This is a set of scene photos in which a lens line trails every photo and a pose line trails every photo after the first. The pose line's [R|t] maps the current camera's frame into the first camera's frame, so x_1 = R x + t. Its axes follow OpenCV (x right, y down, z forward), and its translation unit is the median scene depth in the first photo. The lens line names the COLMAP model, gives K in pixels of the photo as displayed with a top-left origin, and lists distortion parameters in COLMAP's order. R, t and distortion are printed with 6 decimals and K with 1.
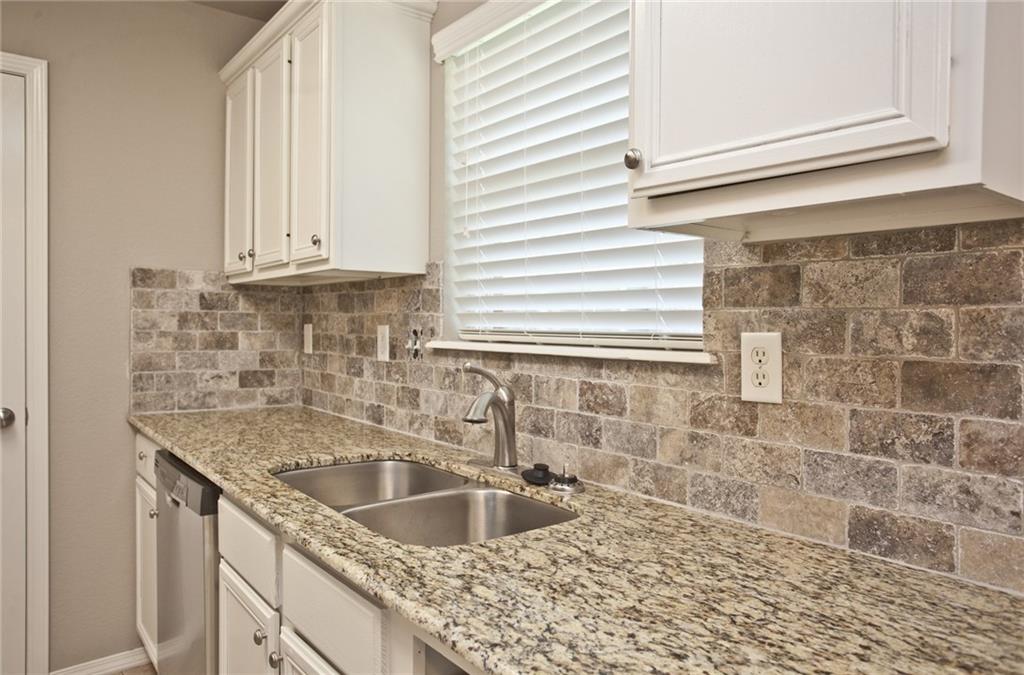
lens RADIAL K [[687.3, 0, 502.1], [0, 687.3, 330.8], [0, 0, 1]] dist [-0.030598, 0.020643]
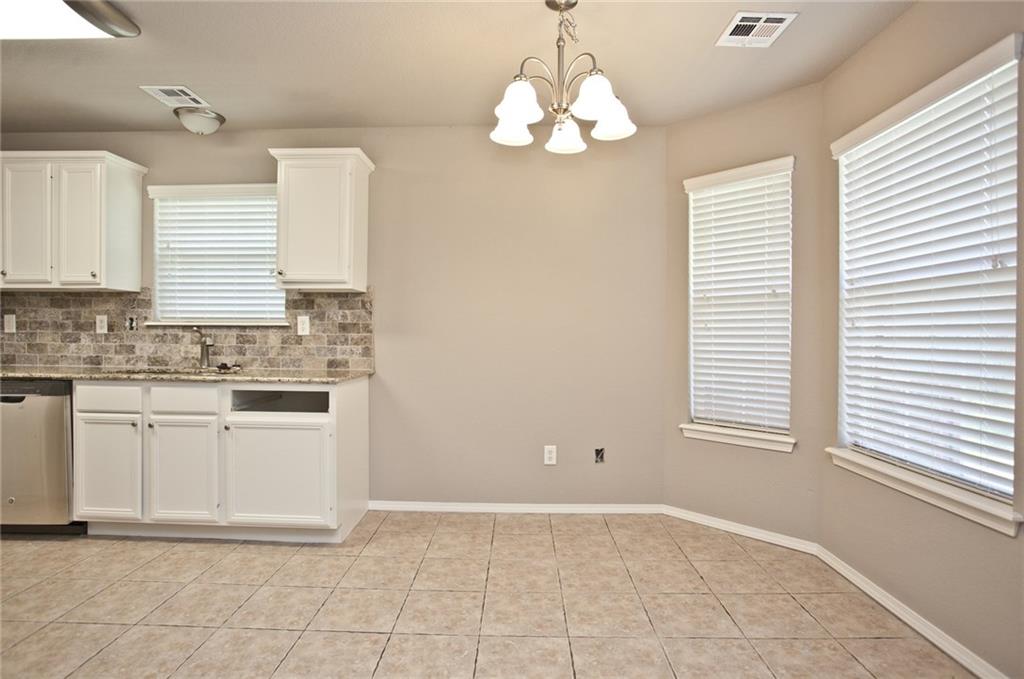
lens RADIAL K [[515.2, 0, 511.9], [0, 515.2, 339.0], [0, 0, 1]] dist [-0.062796, 0.025281]
pose [[0.619405, -0.013454, 0.784956, -0.691573], [0.007185, 0.999908, 0.011469, 0.063782], [-0.785039, -0.001464, 0.619445, -1.012918]]
